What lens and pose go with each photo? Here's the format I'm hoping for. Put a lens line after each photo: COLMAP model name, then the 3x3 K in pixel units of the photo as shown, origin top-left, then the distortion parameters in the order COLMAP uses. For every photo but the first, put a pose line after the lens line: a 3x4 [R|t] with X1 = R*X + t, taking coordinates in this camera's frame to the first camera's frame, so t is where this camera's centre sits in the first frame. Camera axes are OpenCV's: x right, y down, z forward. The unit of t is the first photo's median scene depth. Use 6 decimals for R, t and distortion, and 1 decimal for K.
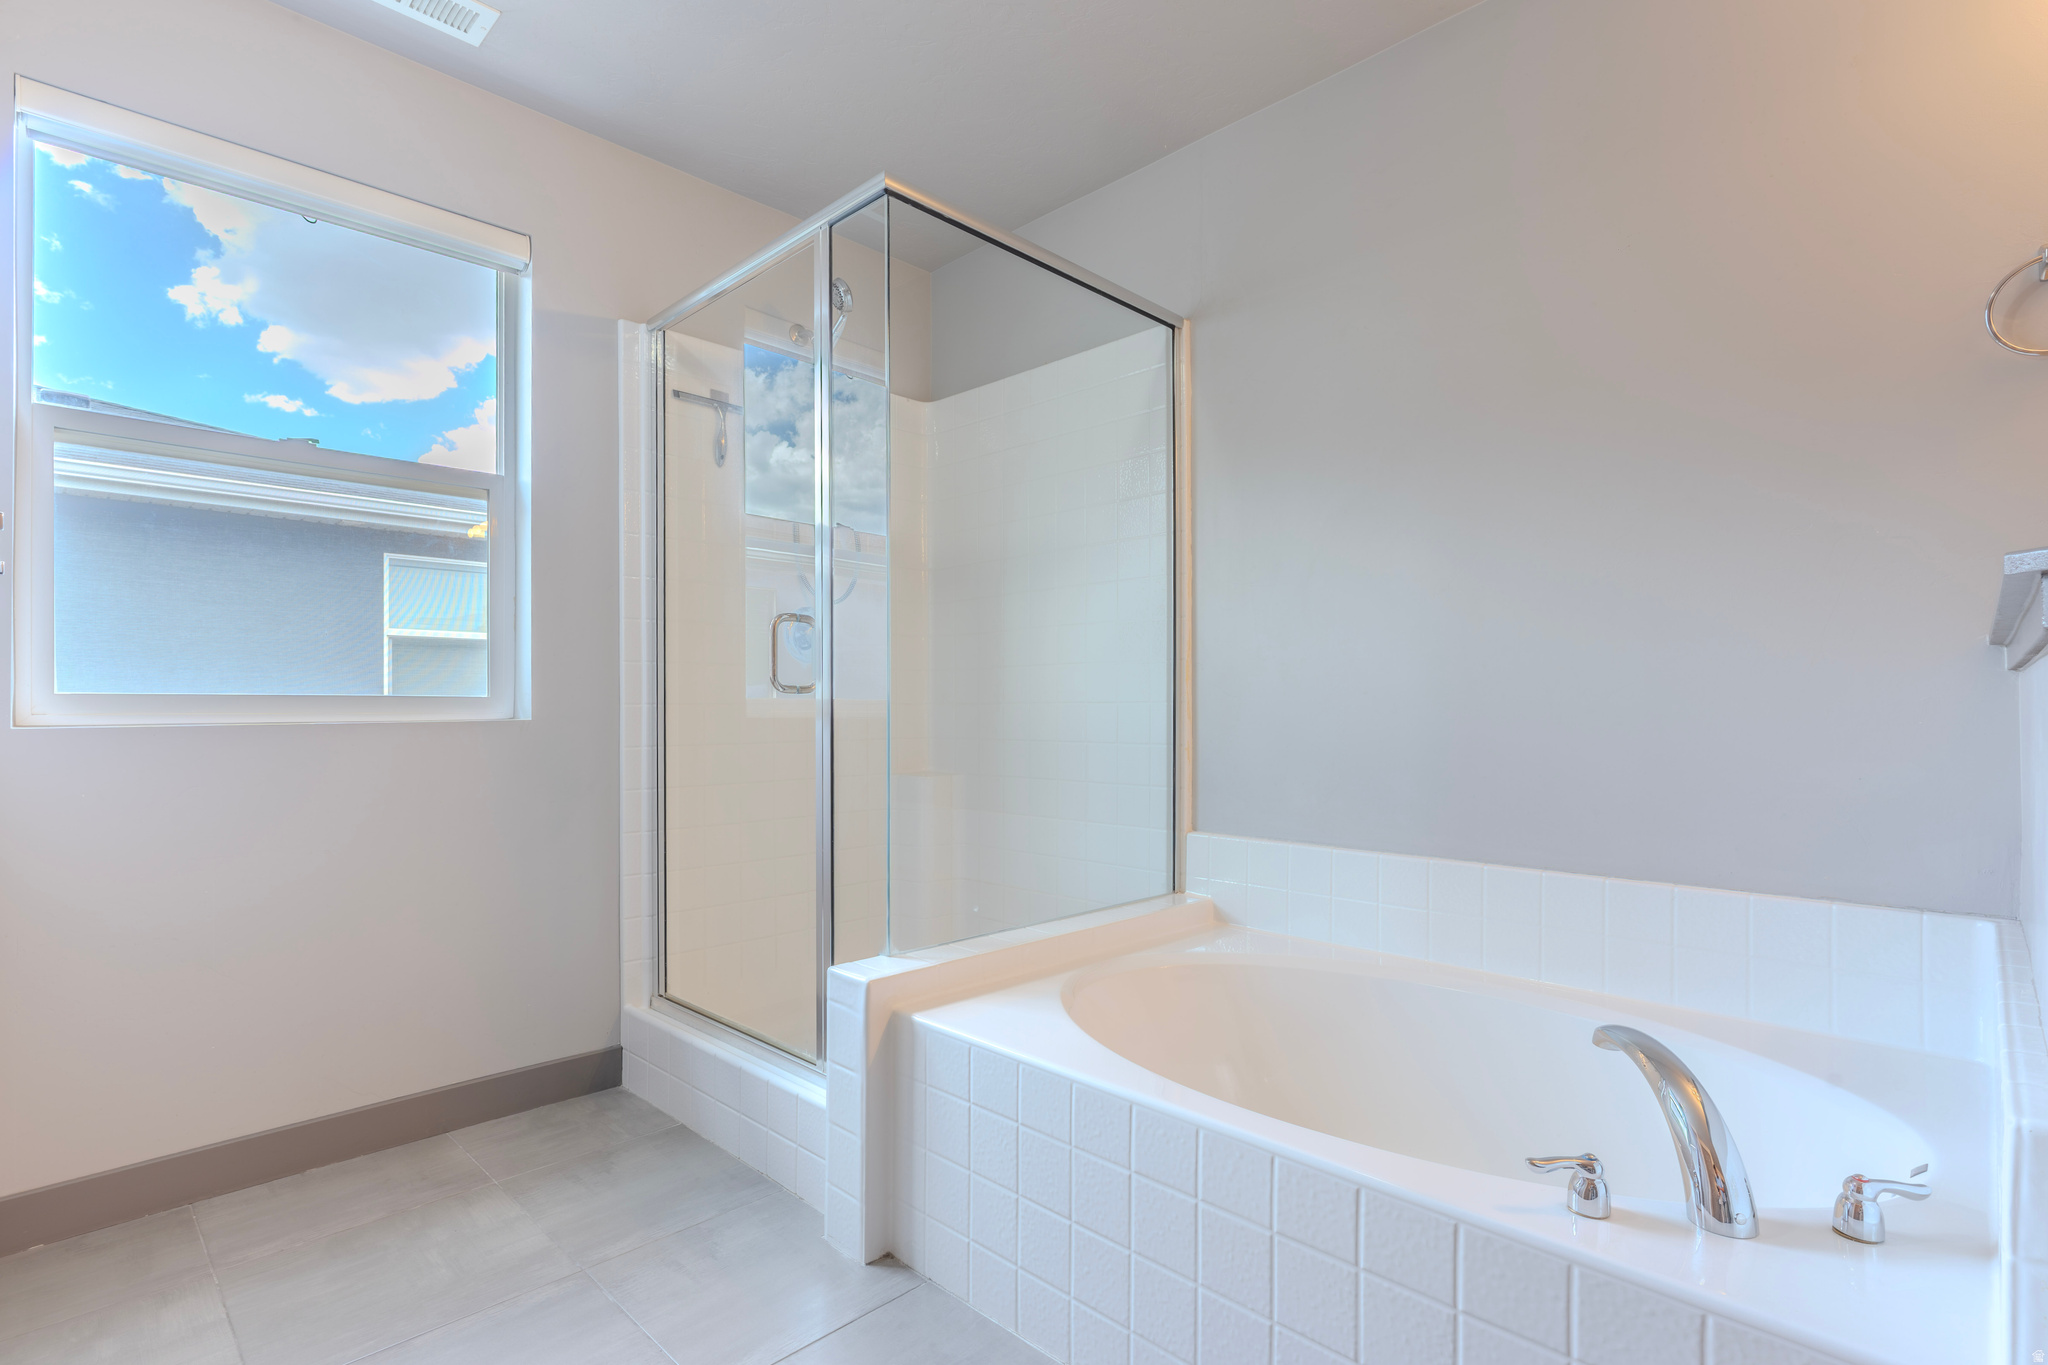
lens RADIAL K [[983.7, 0, 1034.2], [0, 983.7, 712.9], [0, 0, 1]] dist [-0.000483, 0.001235]
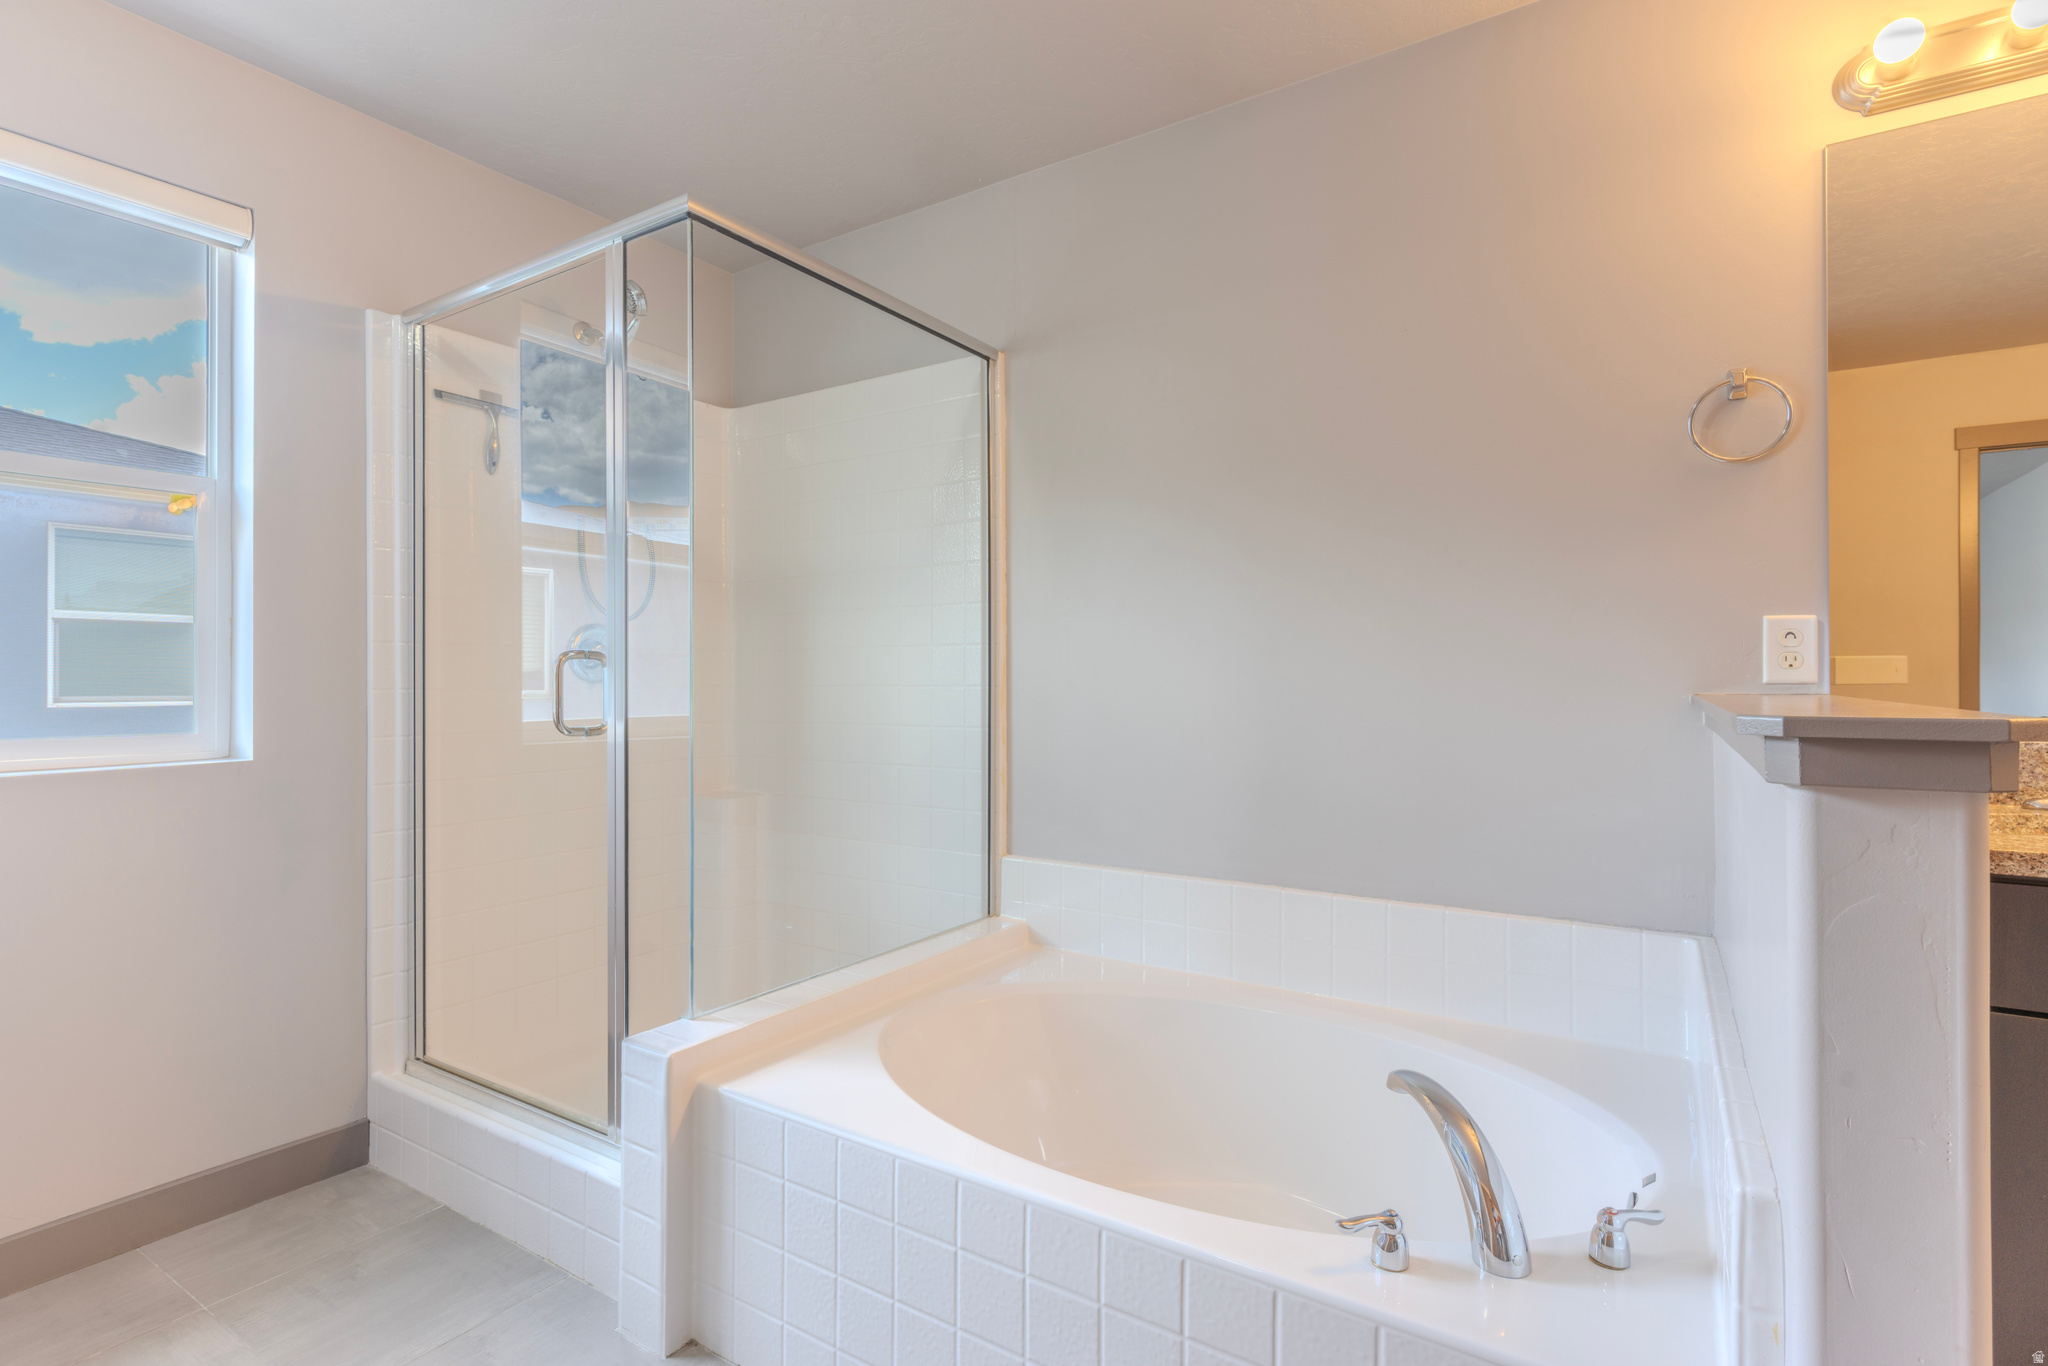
lens RADIAL K [[983.7, 0, 1040.8], [0, 983.7, 683.0], [0, 0, 1]] dist [-0.000483, 0.001235]
pose [[0.978782, -0.002697, 0.204887, -0.012756], [0.003812, 0.999980, -0.005047, -0.061454], [-0.204869, 0.005721, 0.978773, 0.014673]]
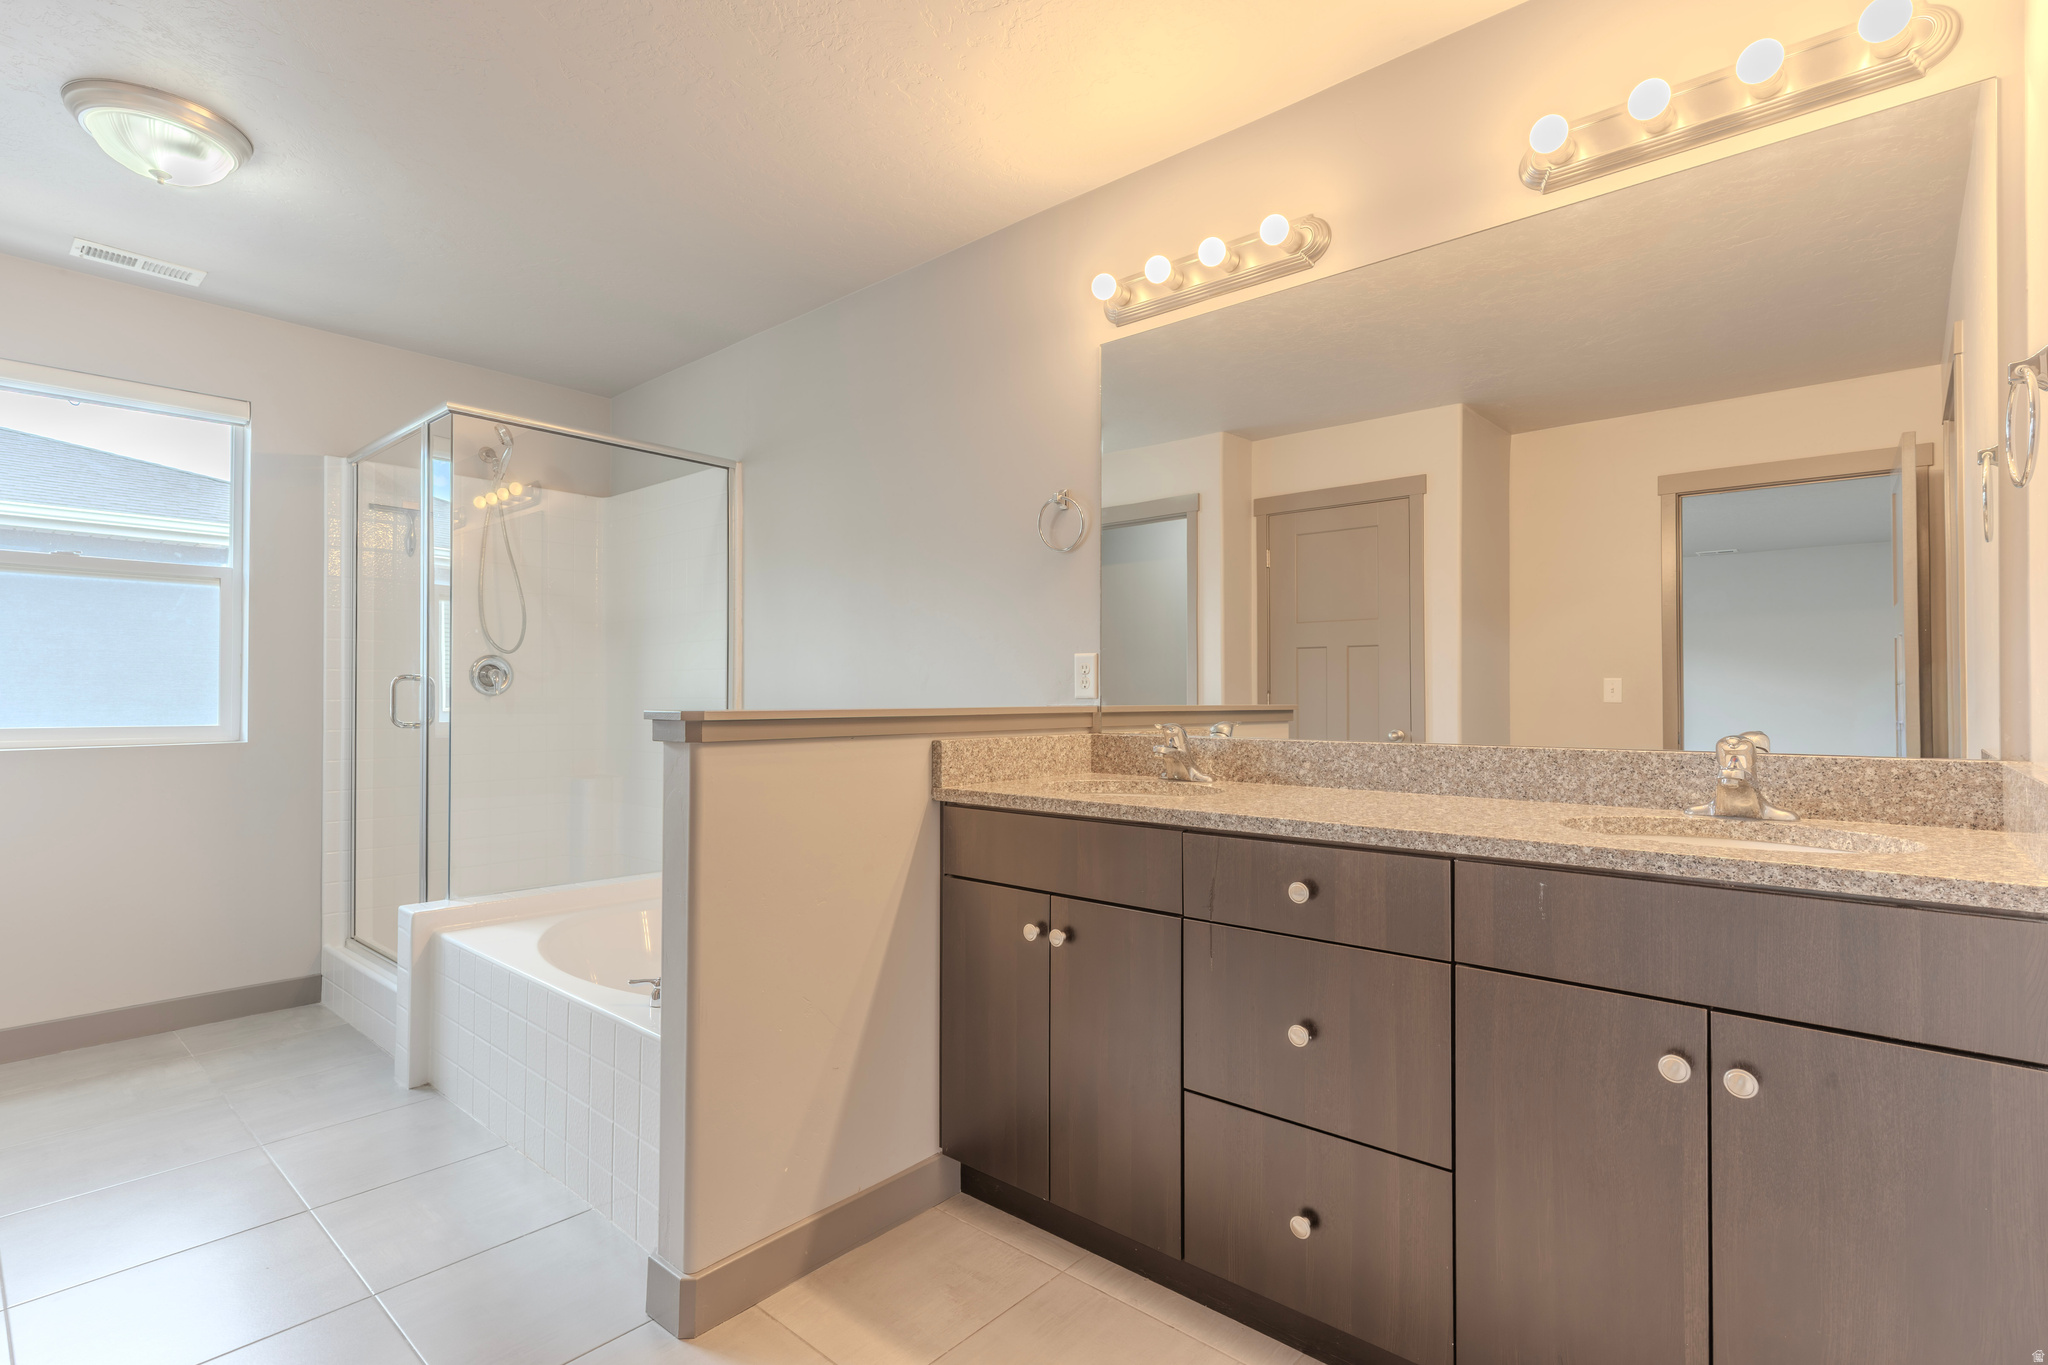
lens RADIAL K [[983.7, 0, 1012.7], [0, 983.7, 696.8], [0, 0, 1]] dist [-0.000483, 0.001235]
pose [[0.999152, 0.004839, 0.040892, 0.612100], [-0.004381, 0.999927, -0.011299, -0.051134], [-0.040944, 0.011111, 0.999100, -0.525651]]
